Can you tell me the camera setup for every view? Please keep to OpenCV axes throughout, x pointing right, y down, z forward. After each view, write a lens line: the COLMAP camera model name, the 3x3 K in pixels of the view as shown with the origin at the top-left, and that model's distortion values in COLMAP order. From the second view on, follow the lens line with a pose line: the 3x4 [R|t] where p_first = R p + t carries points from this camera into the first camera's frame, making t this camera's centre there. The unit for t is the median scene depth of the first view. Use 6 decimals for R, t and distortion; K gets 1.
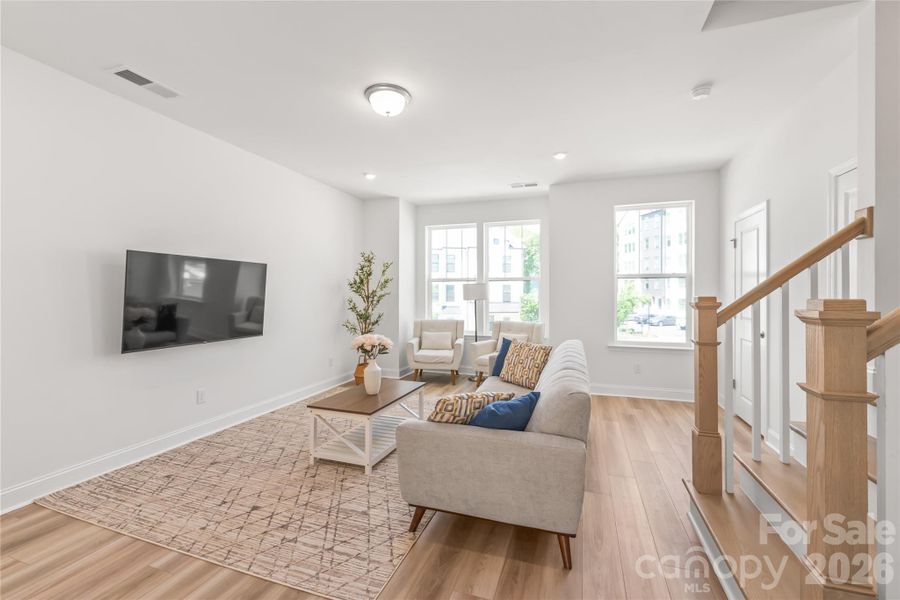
lens RADIAL K [[383.2, 0, 450.0], [0, 383.2, 300.0], [0, 0, 1]] dist [0.001837, 0.000157]
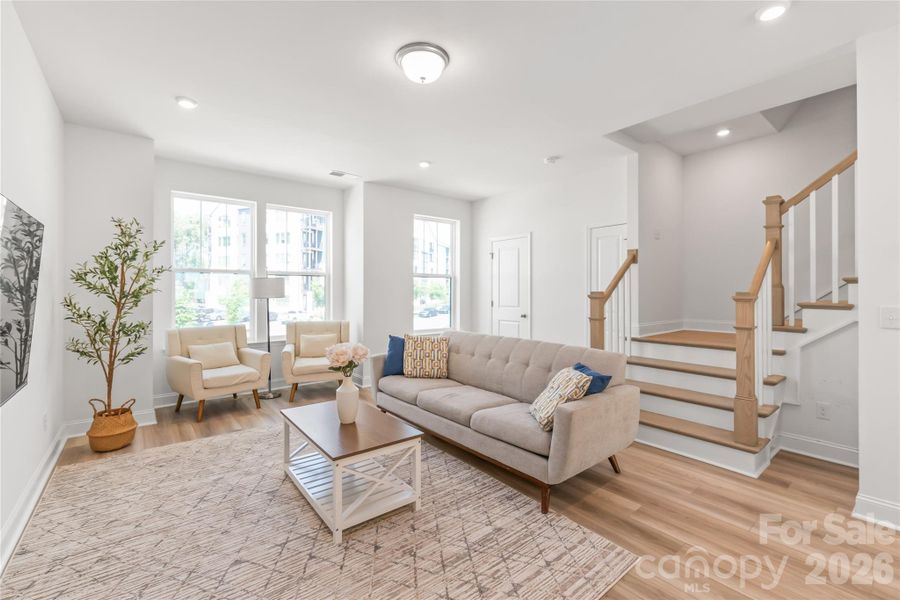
lens RADIAL K [[387.1, 0, 454.6], [0, 387.1, 294.9], [0, 0, 1]] dist [-0.000084, -0.000216]
pose [[0.531070, -0.010867, 0.847258, -0.609697], [0.015479, 0.999875, 0.003122, -0.004379], [-0.847187, 0.011456, 0.531172, 0.341886]]
